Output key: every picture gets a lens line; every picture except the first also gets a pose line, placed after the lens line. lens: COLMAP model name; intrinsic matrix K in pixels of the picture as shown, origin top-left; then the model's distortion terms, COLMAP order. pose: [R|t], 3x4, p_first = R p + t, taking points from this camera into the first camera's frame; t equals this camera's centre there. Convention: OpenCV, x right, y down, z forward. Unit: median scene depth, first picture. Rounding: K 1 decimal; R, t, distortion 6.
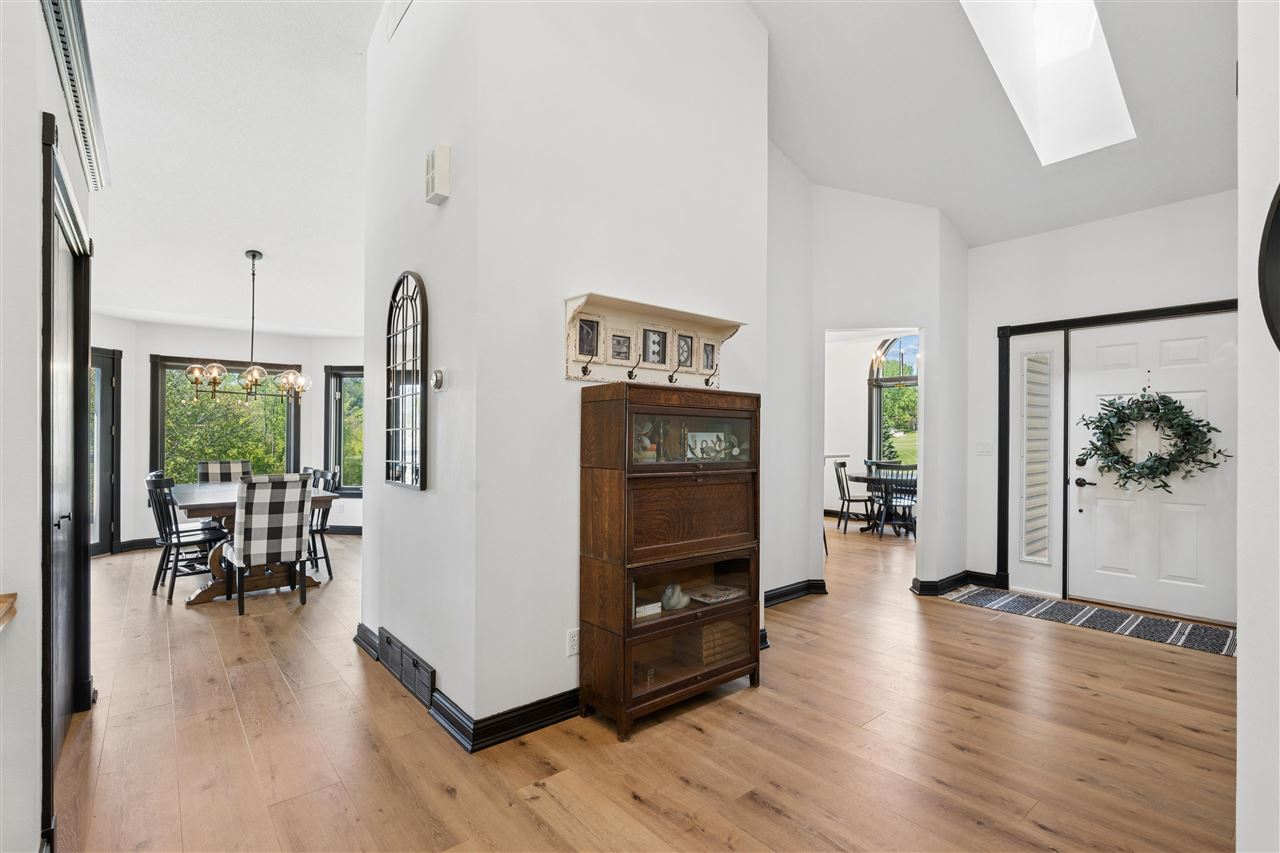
lens RADIAL K [[590.8, 0, 641.6], [0, 590.8, 432.5], [0, 0, 1]] dist [-0.002011, 0.000160]
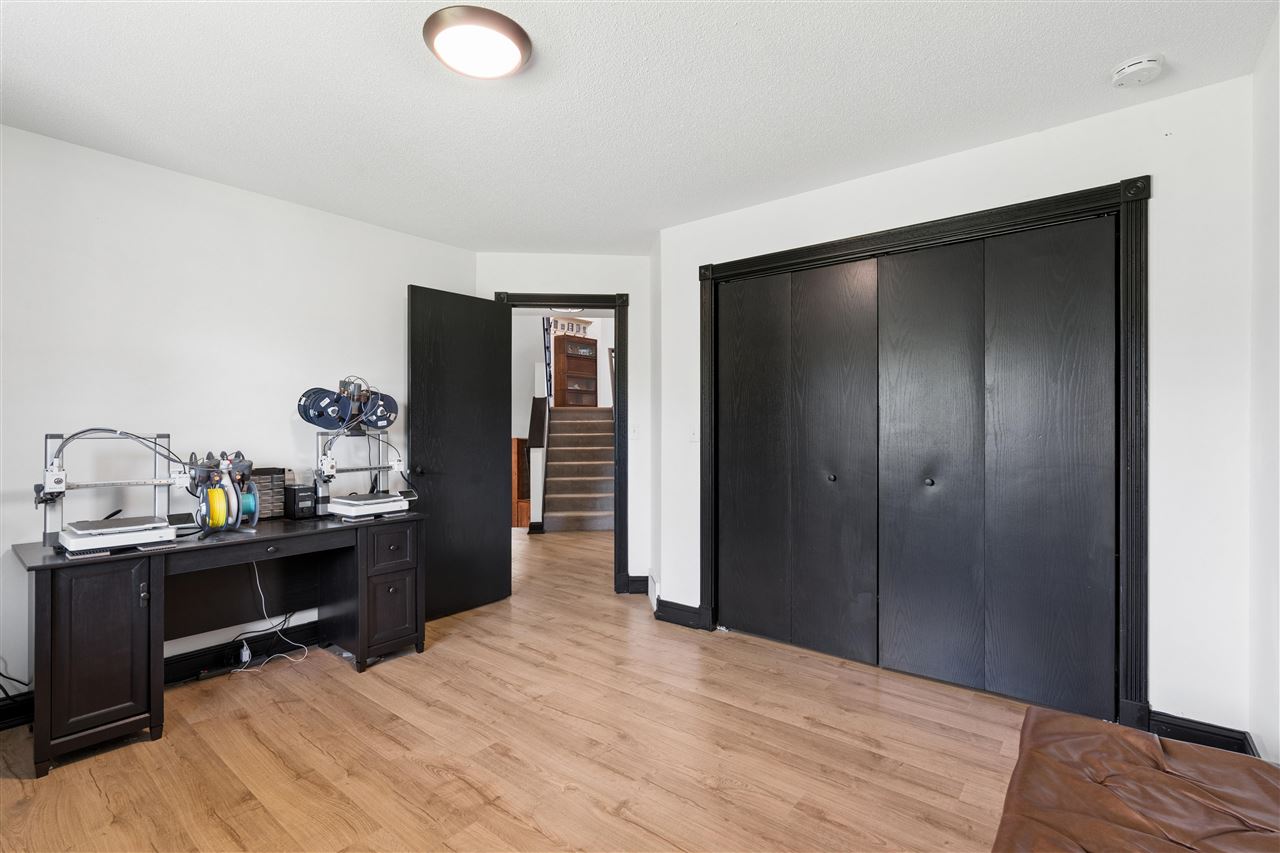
lens RADIAL K [[590.8, 0, 639.8], [0, 590.8, 425.9], [0, 0, 1]] dist [-0.002011, 0.000160]
pose [[0.981879, -0.013214, 0.189045, -0.293471], [0.012544, 0.999910, 0.004745, 0.531860], [-0.189091, -0.002287, 0.981957, -3.138161]]
